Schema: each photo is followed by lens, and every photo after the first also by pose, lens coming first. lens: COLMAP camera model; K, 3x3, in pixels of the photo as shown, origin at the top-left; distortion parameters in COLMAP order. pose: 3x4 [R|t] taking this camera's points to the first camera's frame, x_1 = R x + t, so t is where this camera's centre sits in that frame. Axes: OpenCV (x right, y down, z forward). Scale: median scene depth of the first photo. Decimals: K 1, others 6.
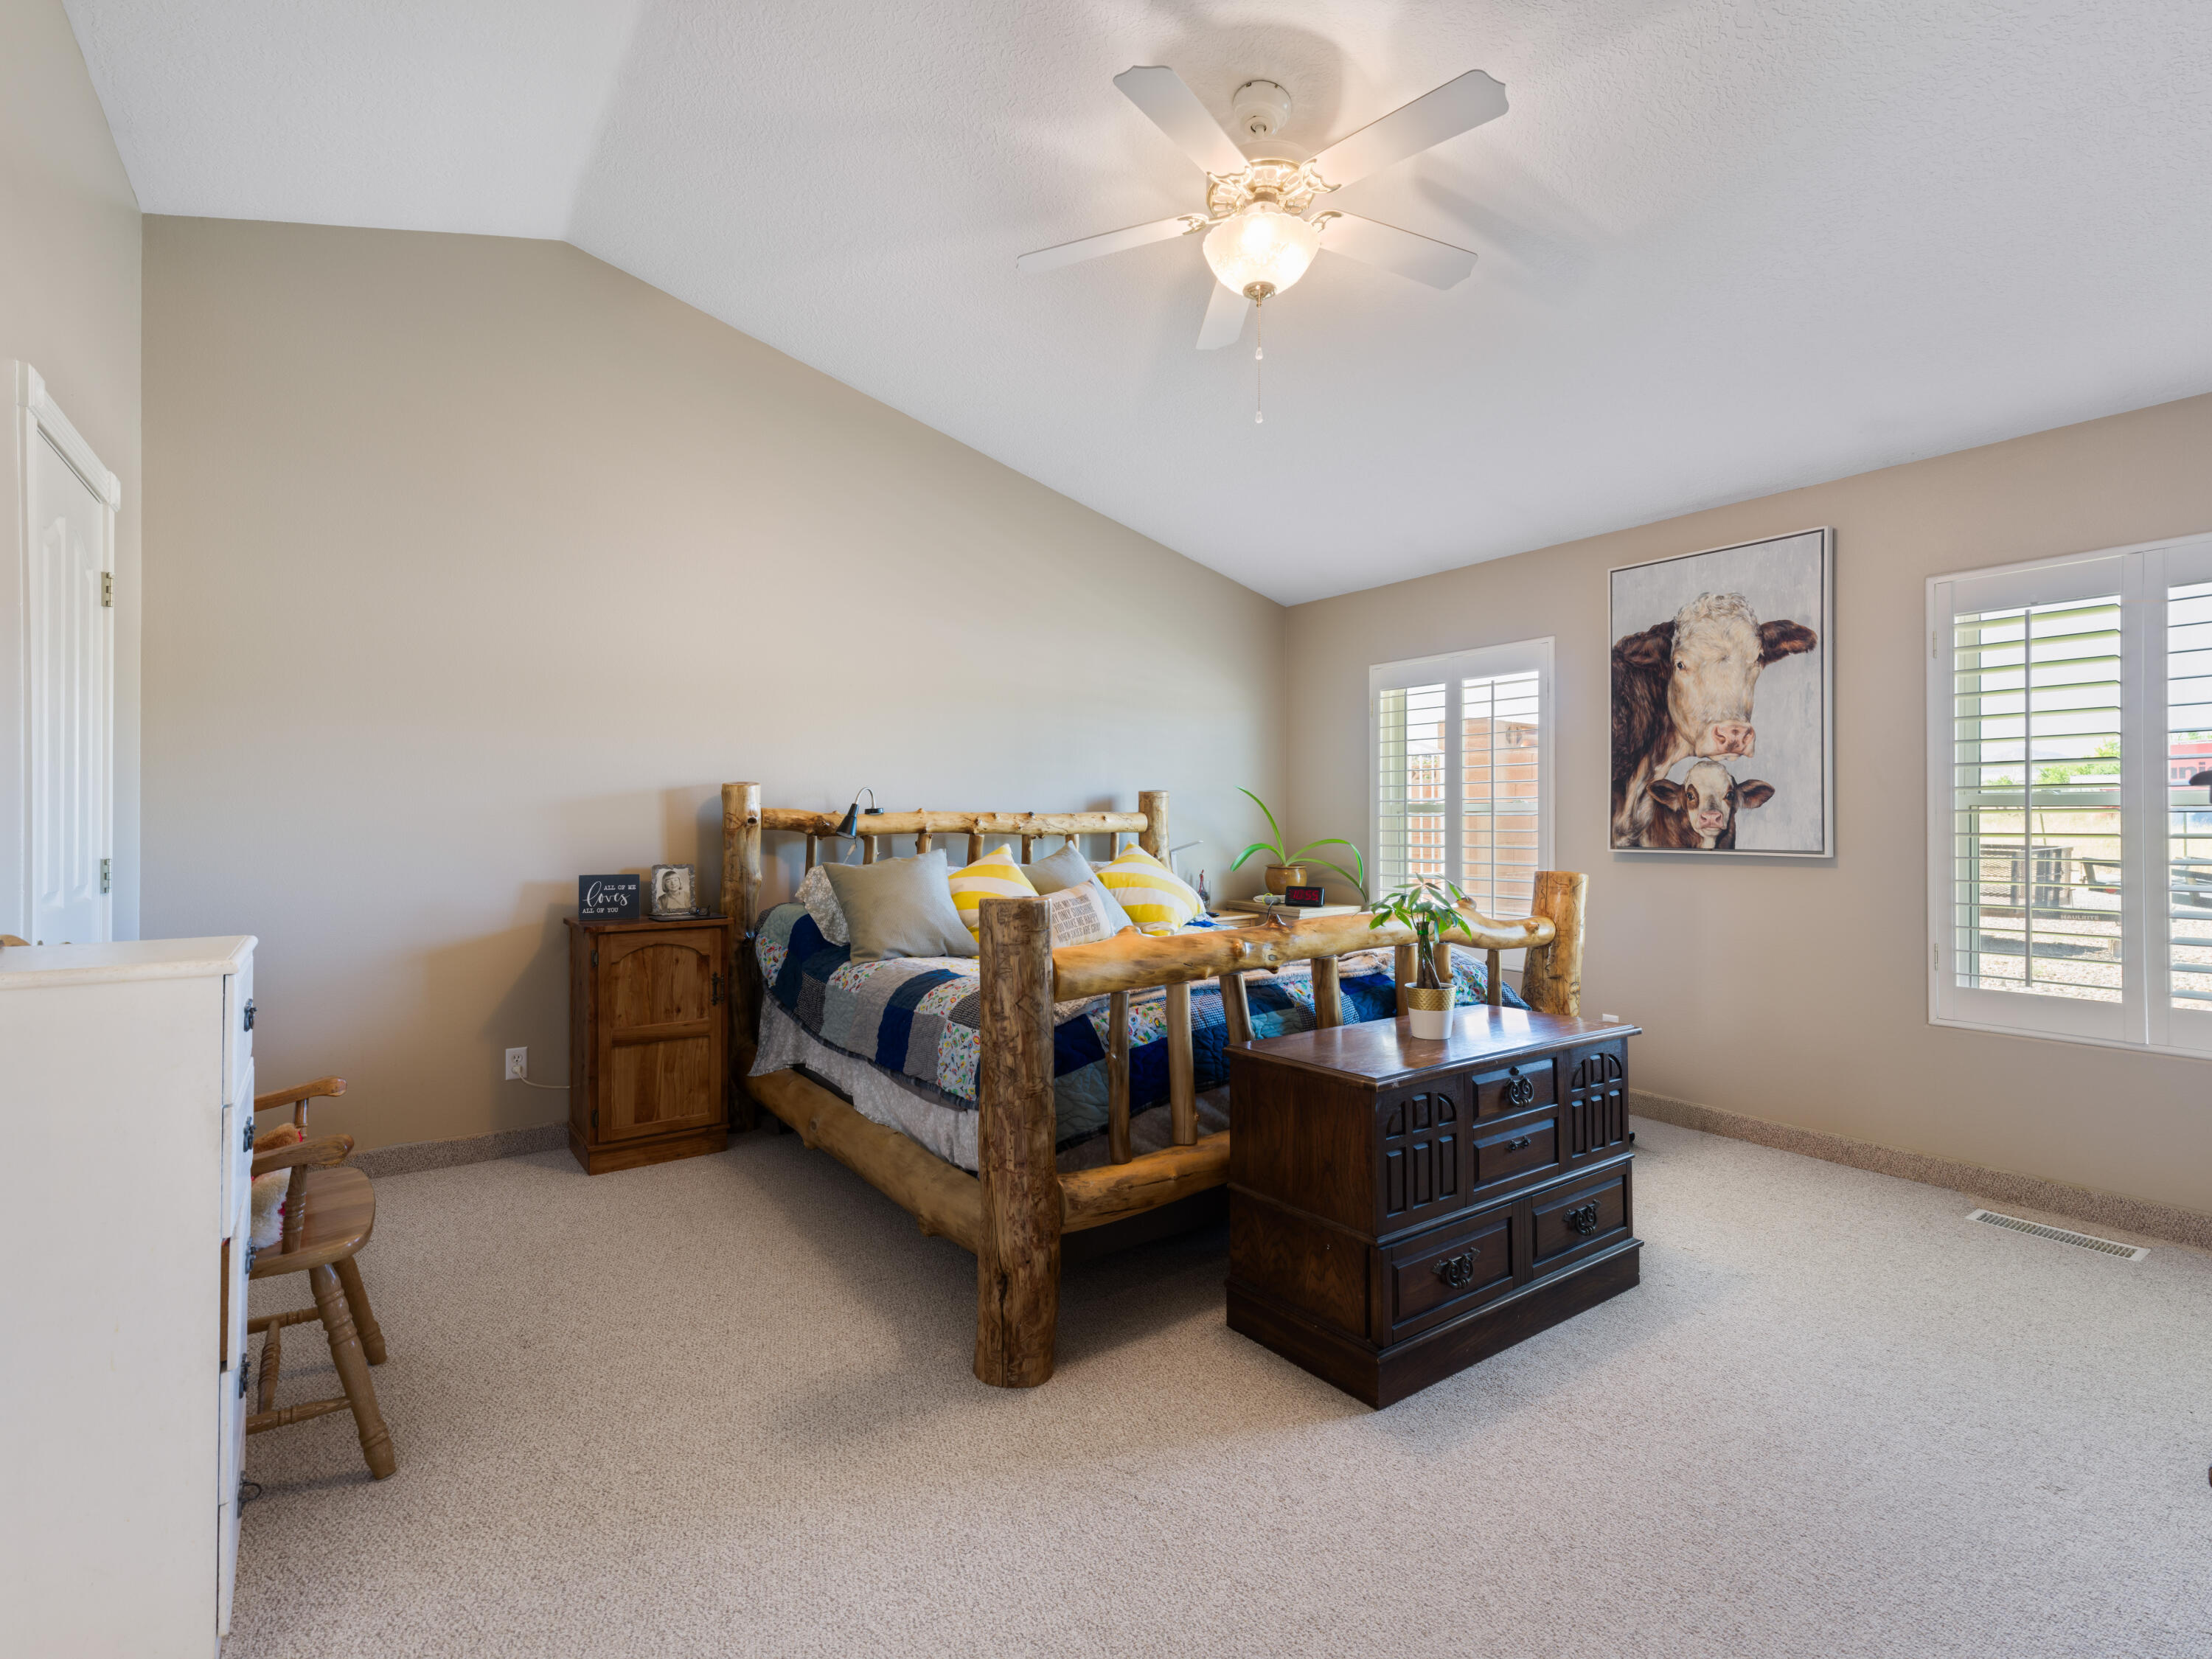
lens RADIAL K [[1024.9, 0, 1102.3], [0, 1024.9, 824.4], [0, 0, 1]] dist [-0.001871, 0.000057]
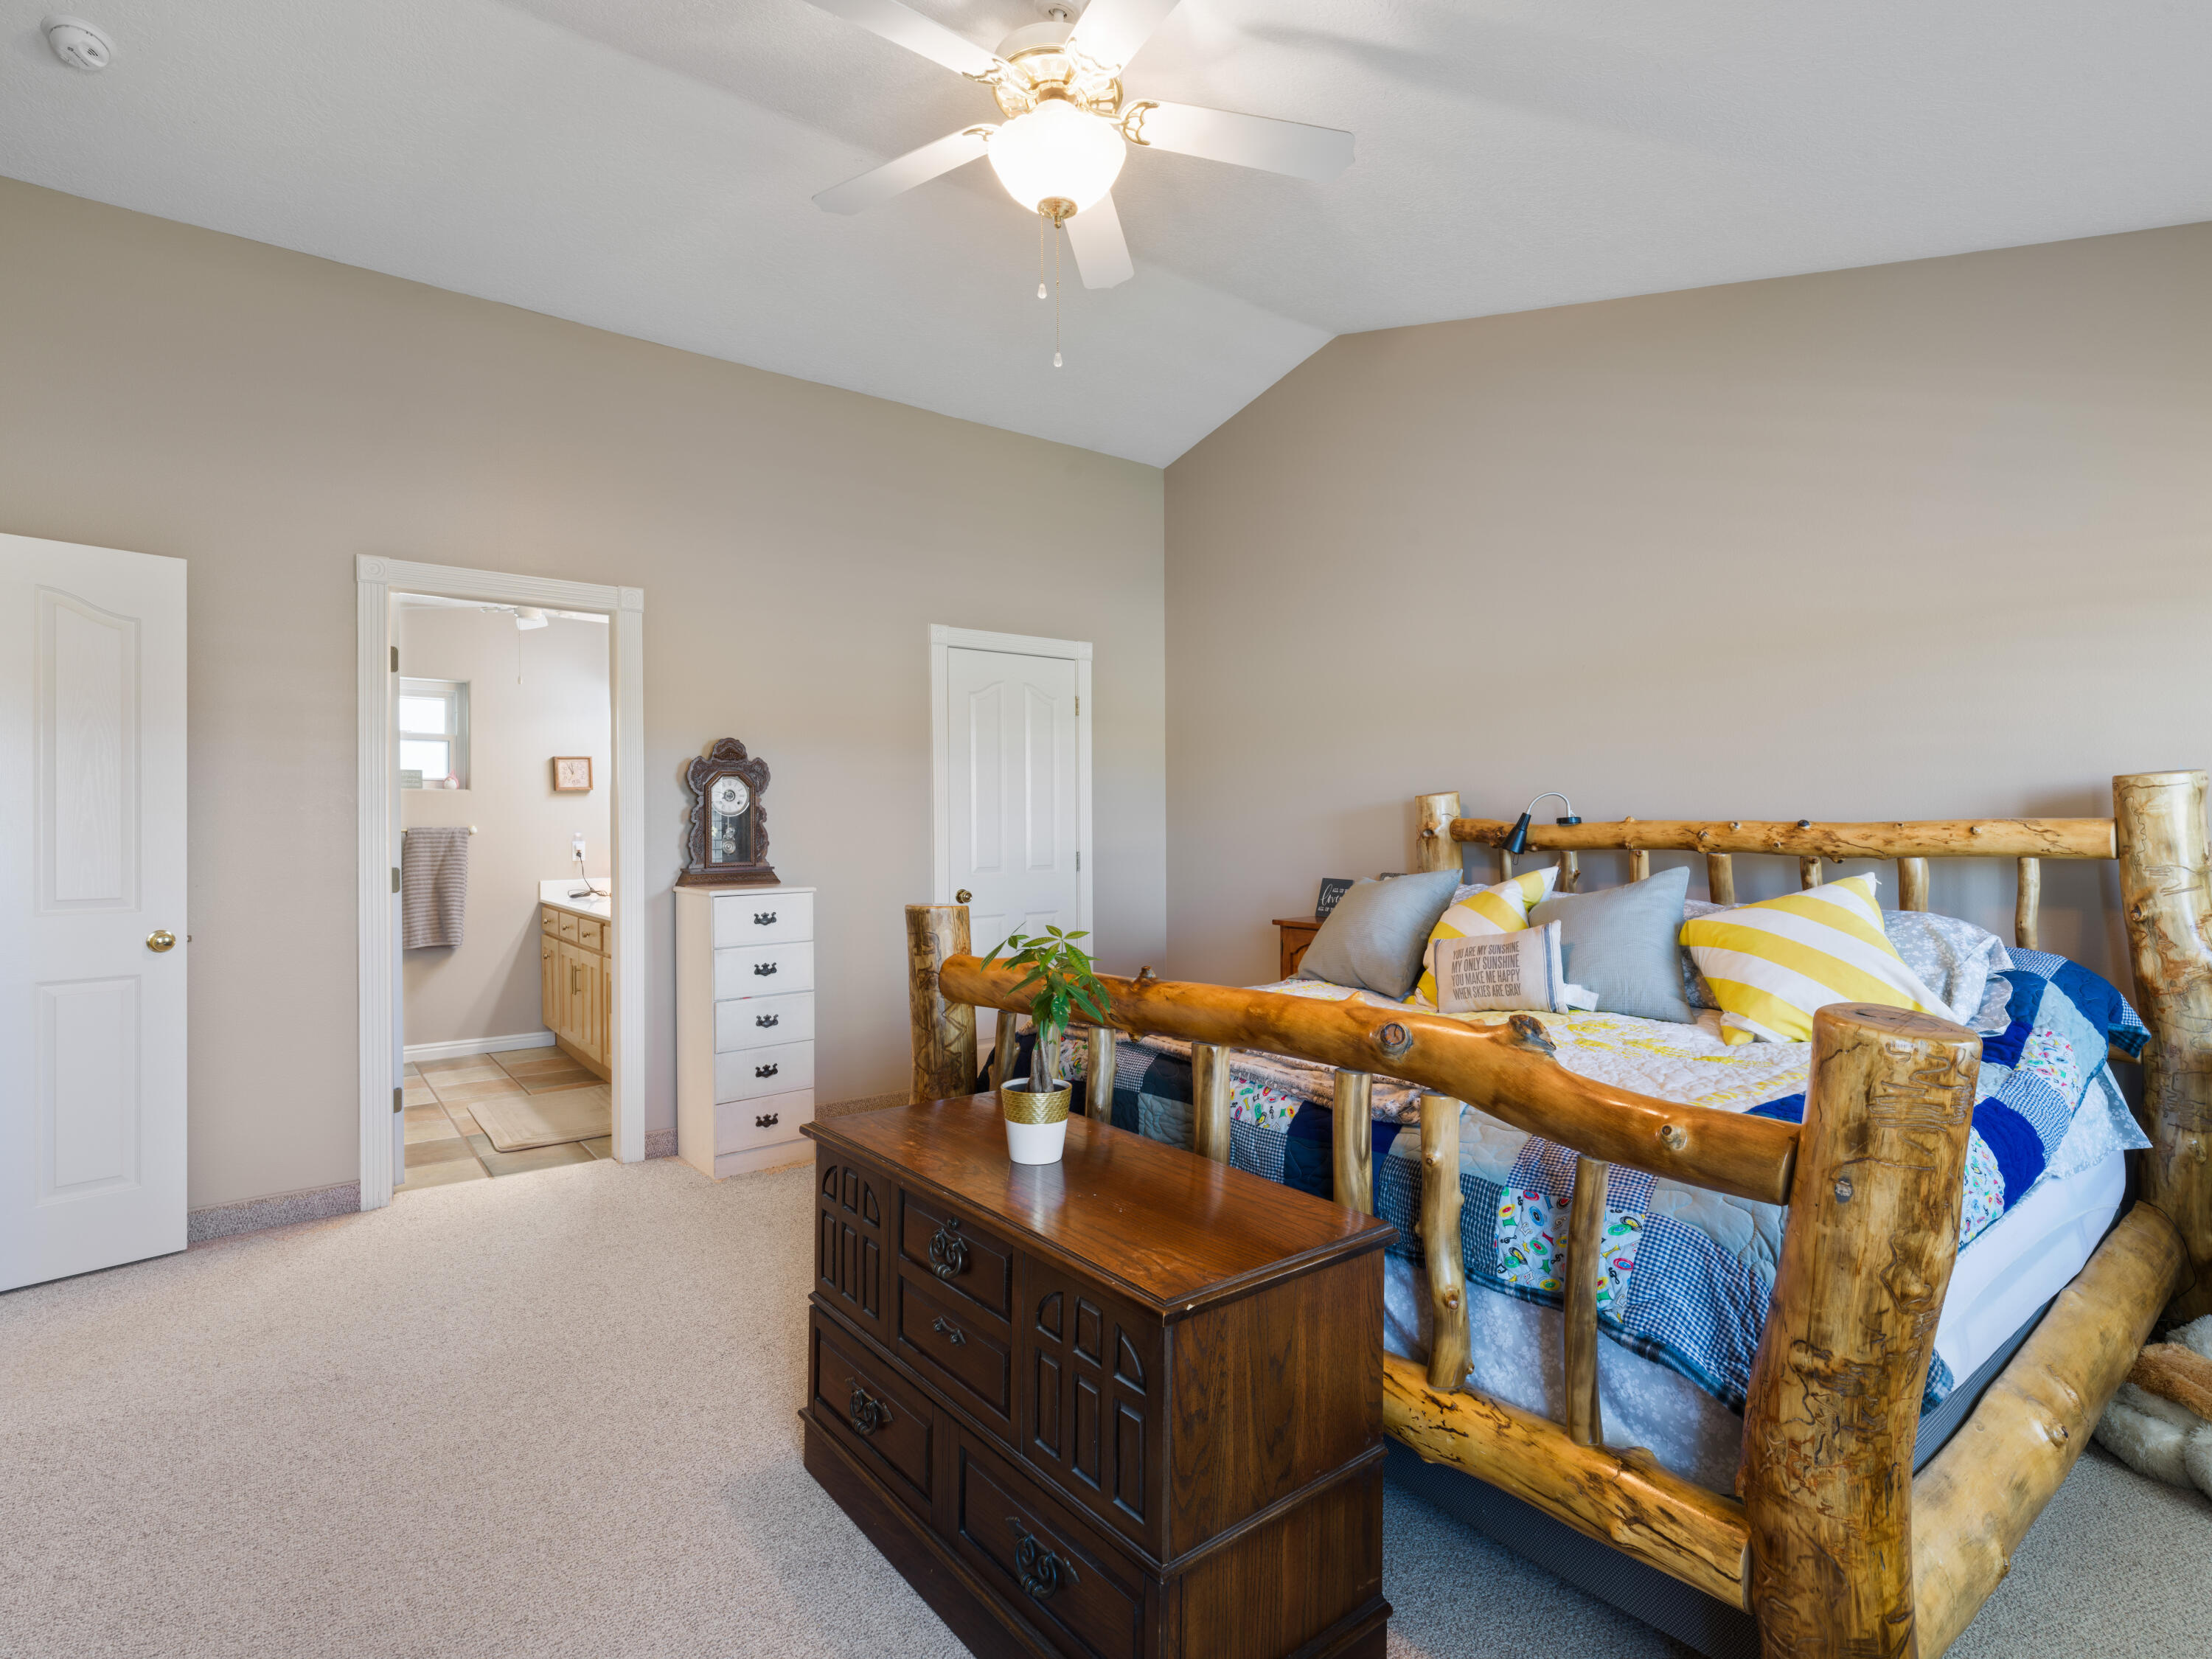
lens RADIAL K [[1100.0, 0, 1110.4], [0, 1100.0, 824.2], [0, 0, 1]] dist [0.000551, -0.000386]
pose [[0.056494, -0.001006, -0.998402, 1.497867], [-0.000208, 0.999999, -0.001020, -0.023282], [0.998403, 0.000265, 0.056494, 1.410135]]
